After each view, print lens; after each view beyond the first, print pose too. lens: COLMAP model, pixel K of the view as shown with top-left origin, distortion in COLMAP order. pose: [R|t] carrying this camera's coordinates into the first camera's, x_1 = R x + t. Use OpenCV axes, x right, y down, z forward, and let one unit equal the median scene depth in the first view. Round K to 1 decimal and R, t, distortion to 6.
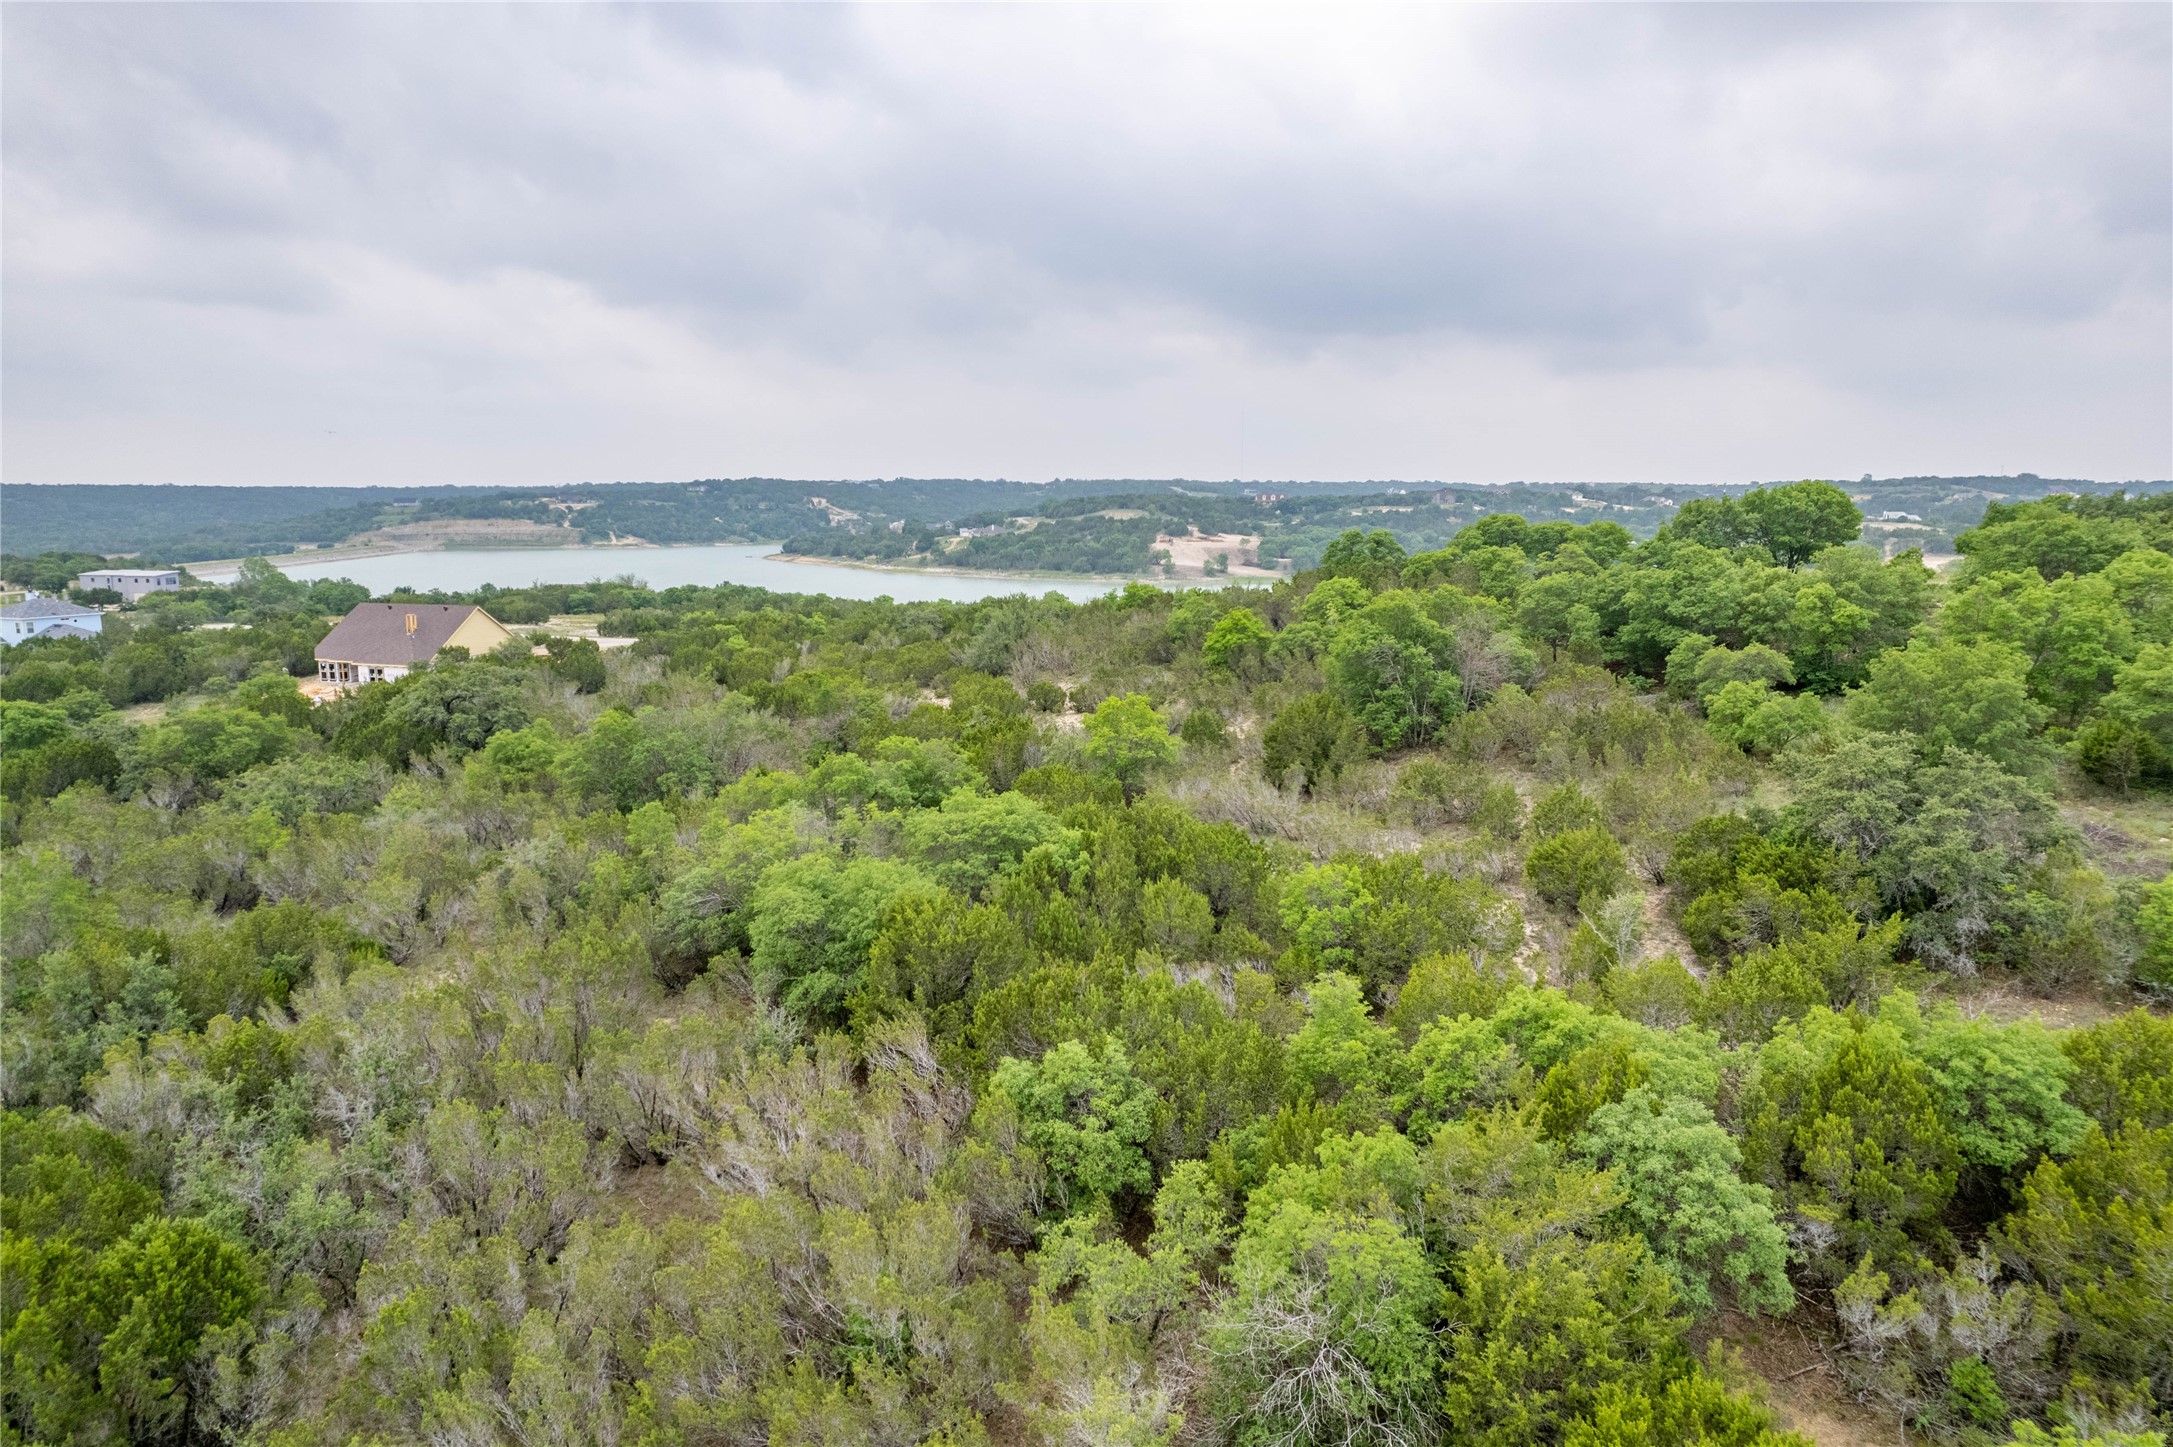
lens RADIAL K [[1384.6, 0, 1099.1], [0, 1384.6, 702.8], [0, 0, 1]] dist [-0.076941, 0.064655]
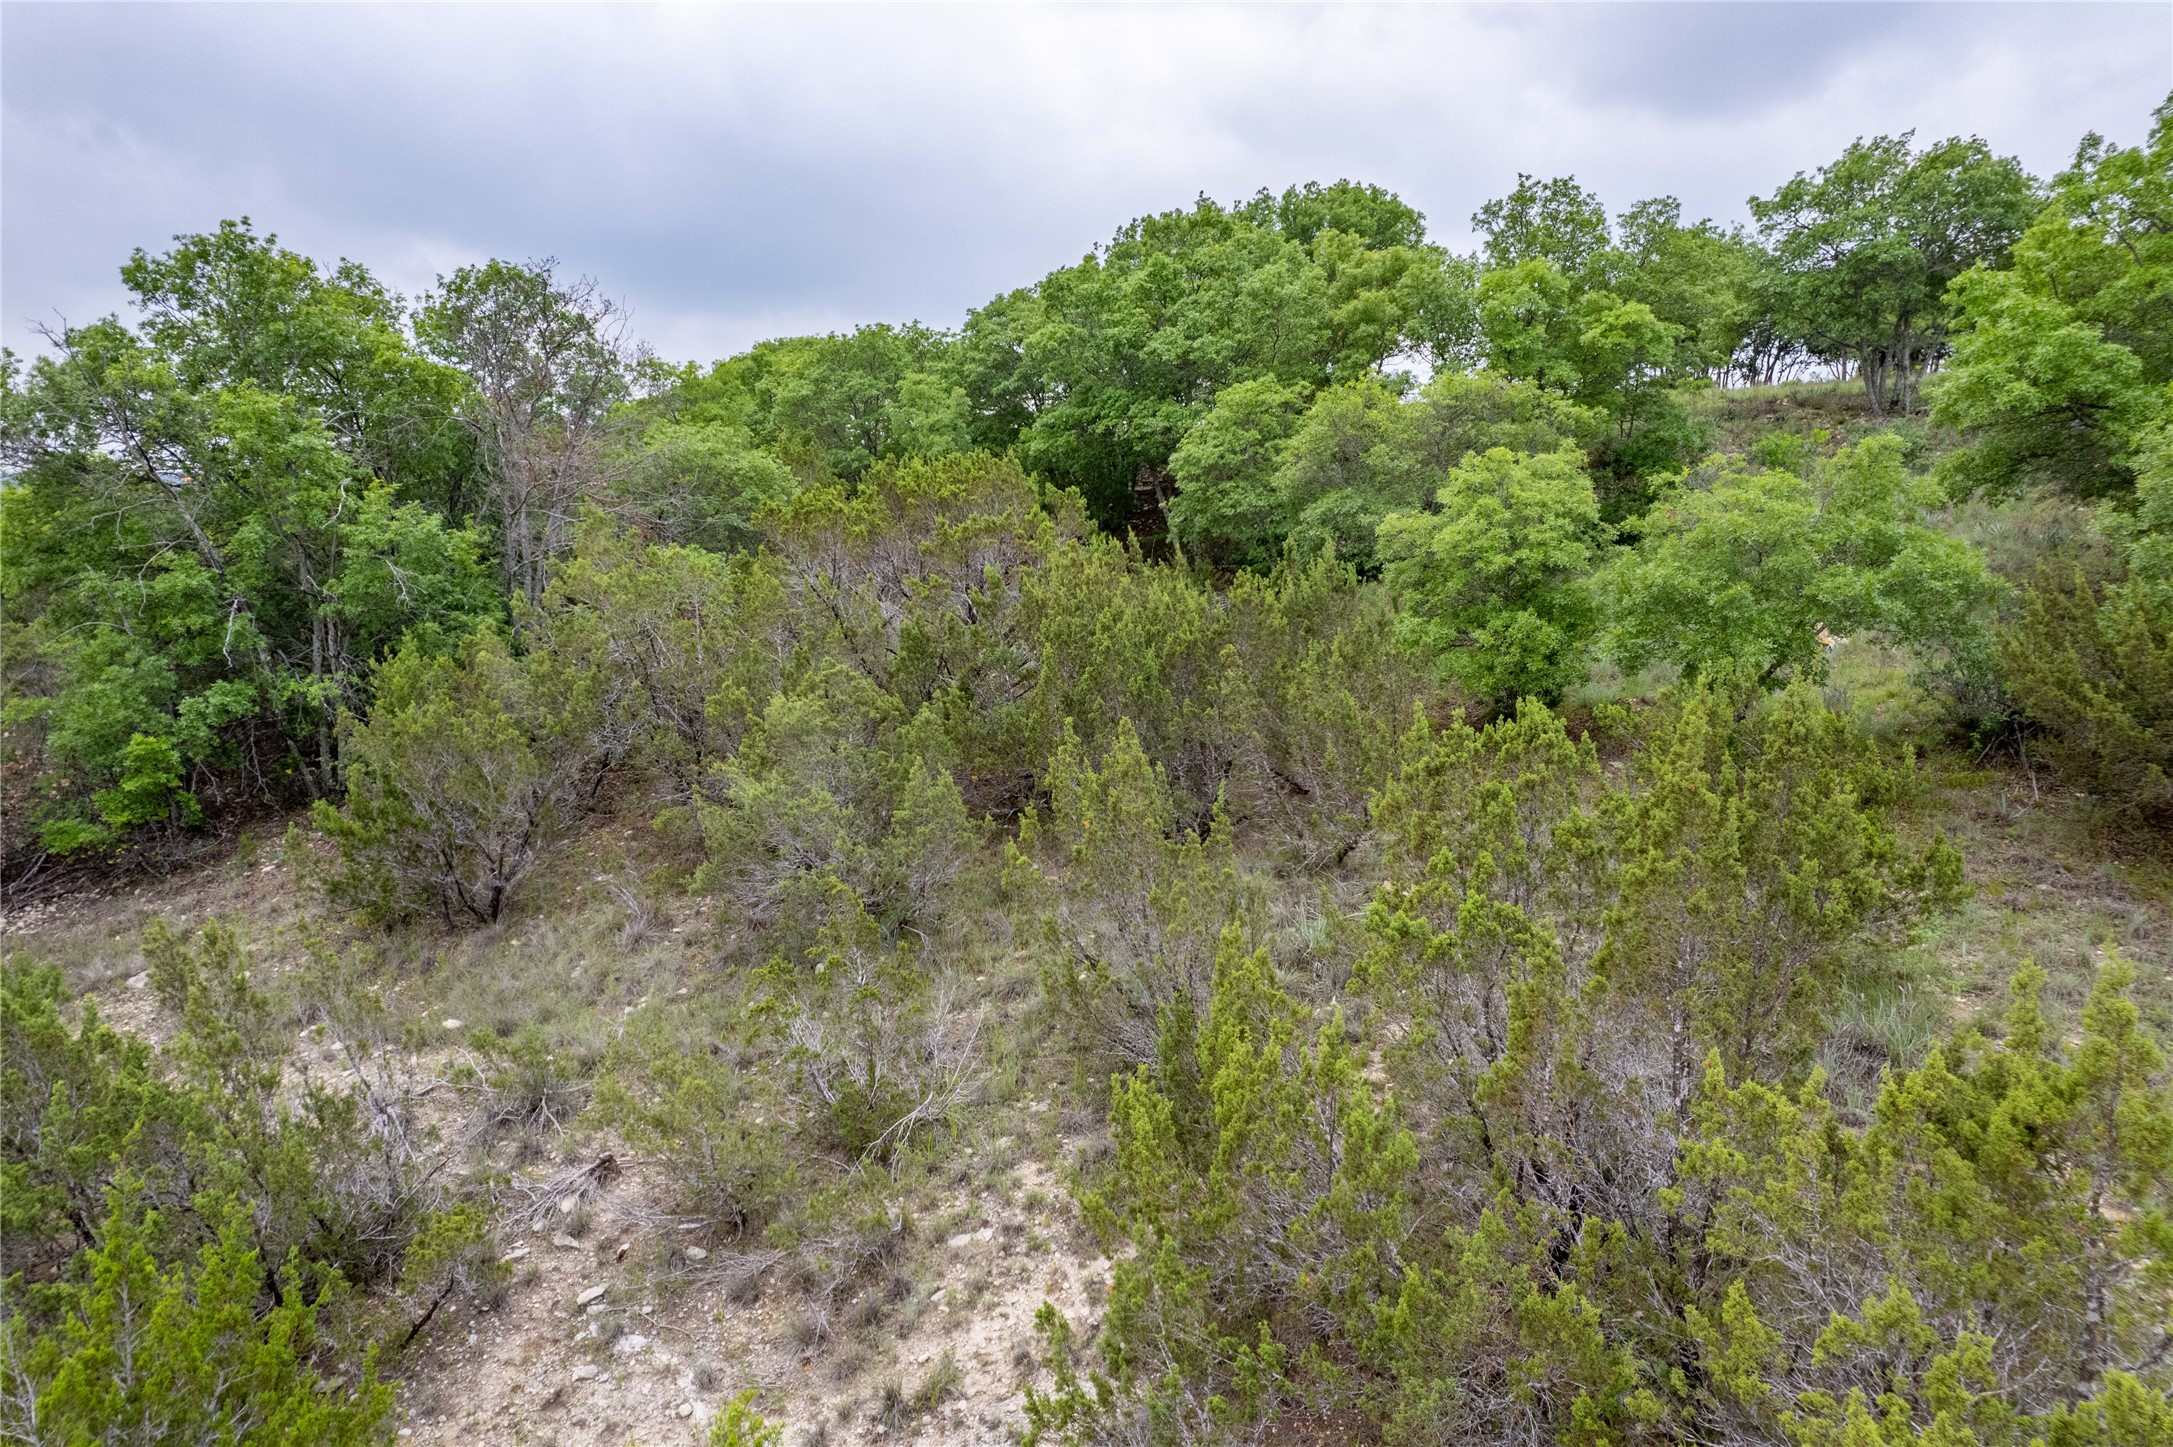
lens RADIAL K [[1430.0, 0, 1071.1], [0, 1430.0, 690.9], [0, 0, 1]] dist [-0.067037, 0.086636]
pose [[0.911489, -0.066891, 0.405850, 0.193012], [0.069141, 0.997565, 0.009133, 0.014480], [-0.405472, 0.019737, 0.913894, 0.539782]]
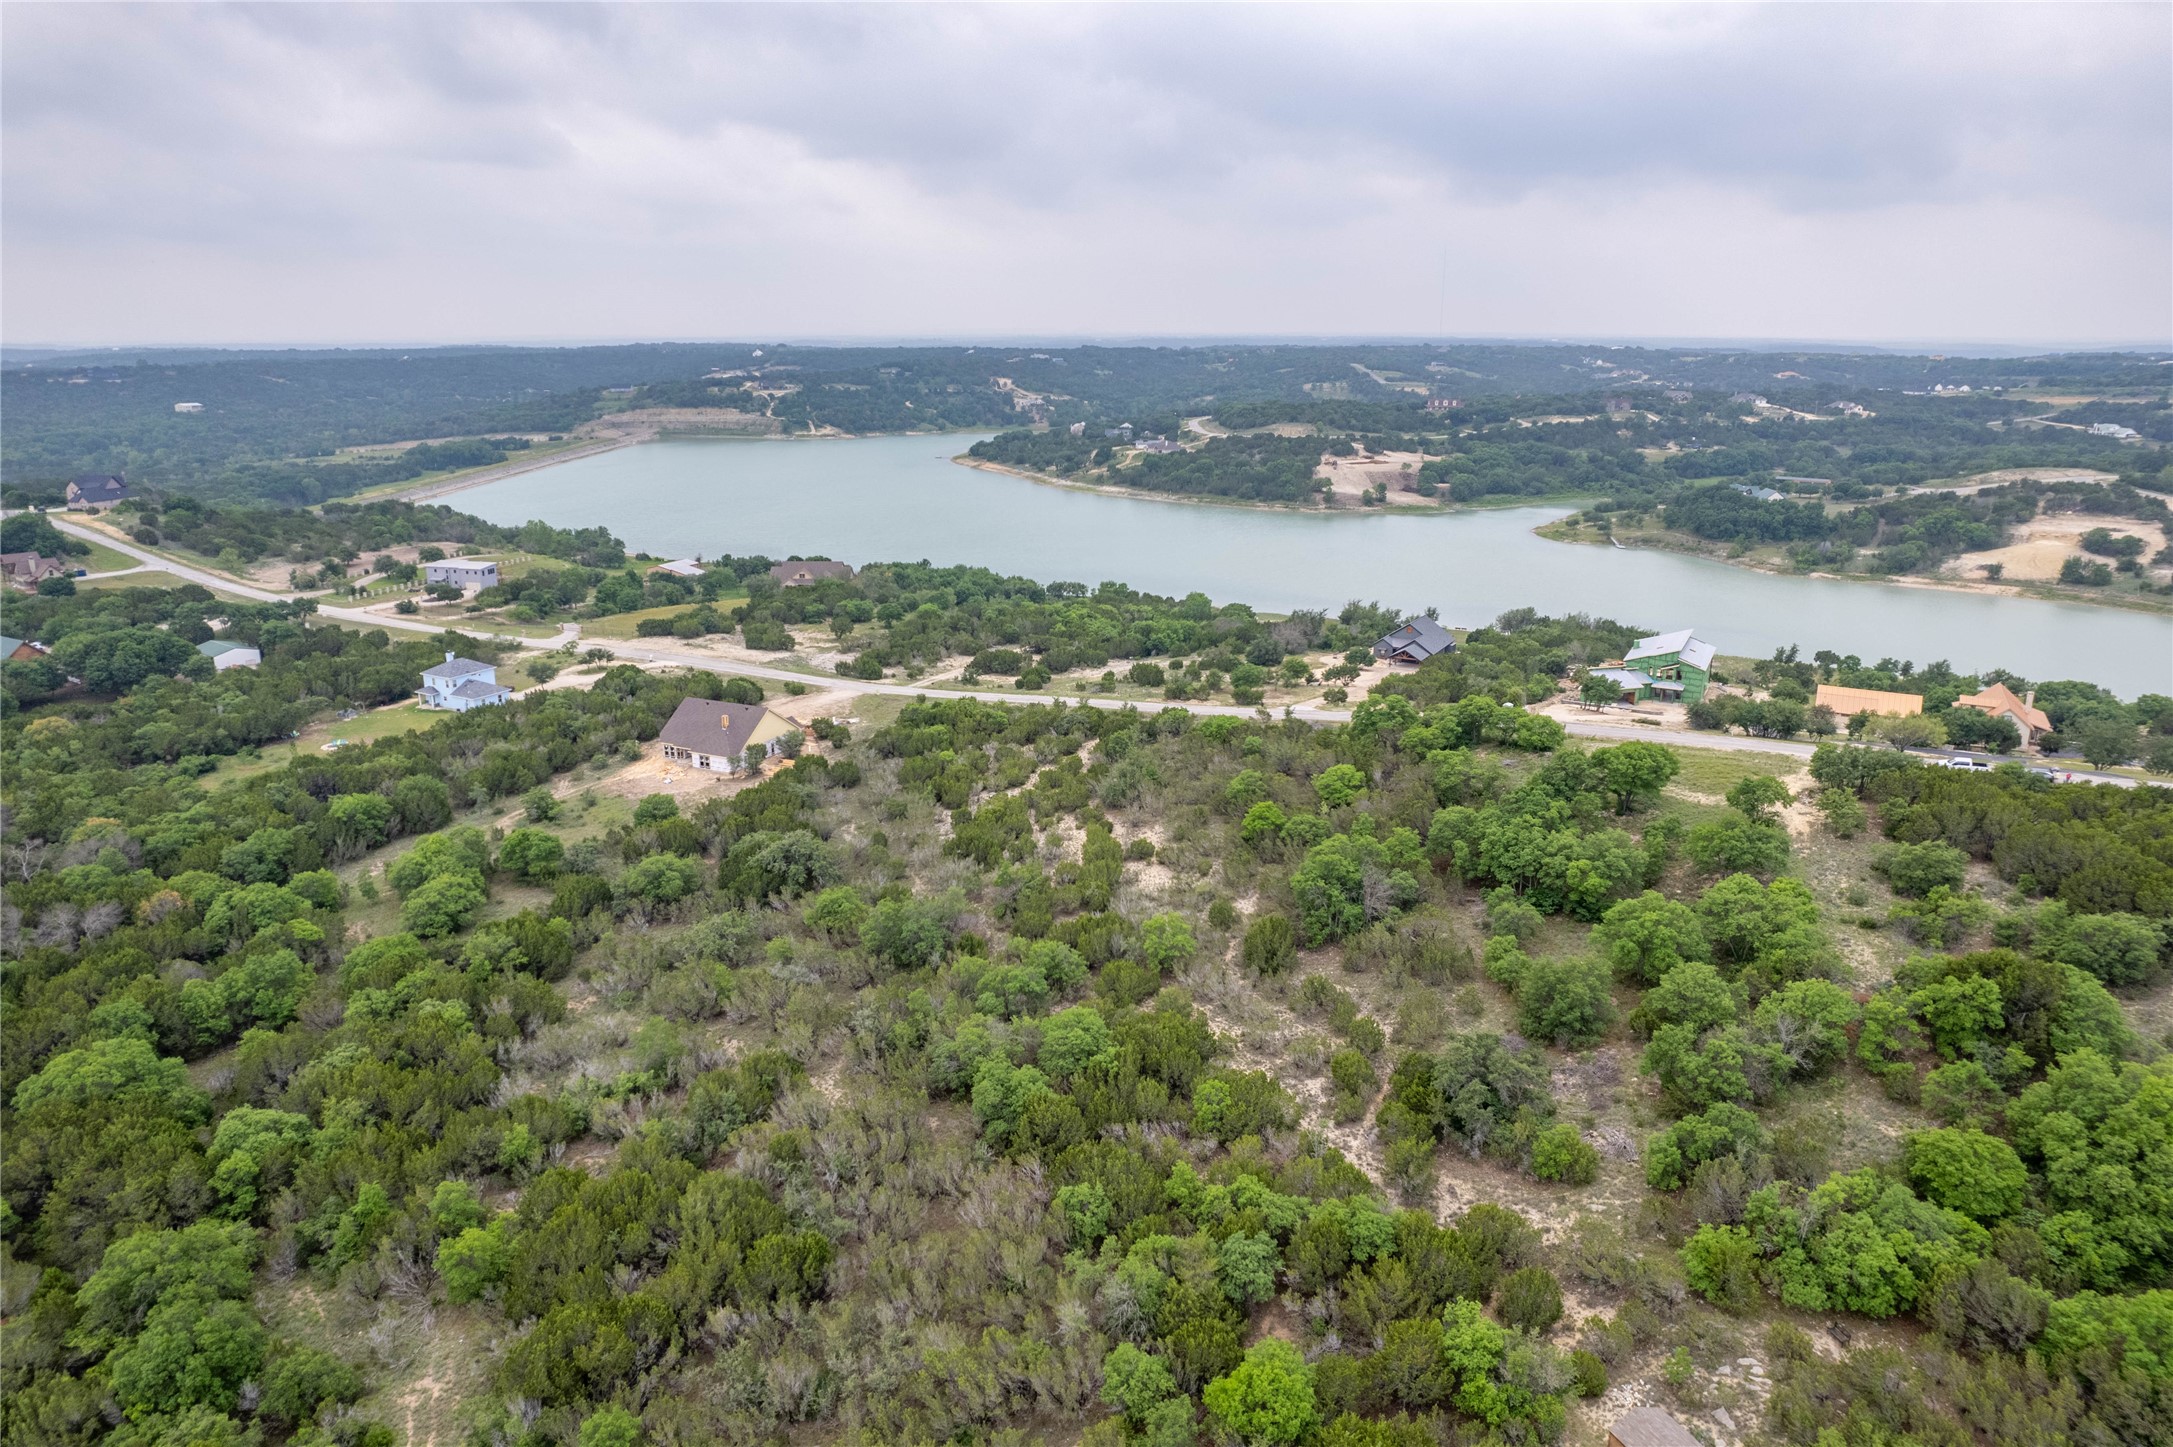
lens RADIAL K [[1384.6, 0, 1099.1], [0, 1384.6, 702.8], [0, 0, 1]] dist [-0.076941, 0.064655]
pose [[0.991280, 0.032584, -0.127684, 0.112467], [-0.019072, 0.994220, 0.105654, -0.346358], [0.130388, -0.102297, 0.986171, -0.567984]]
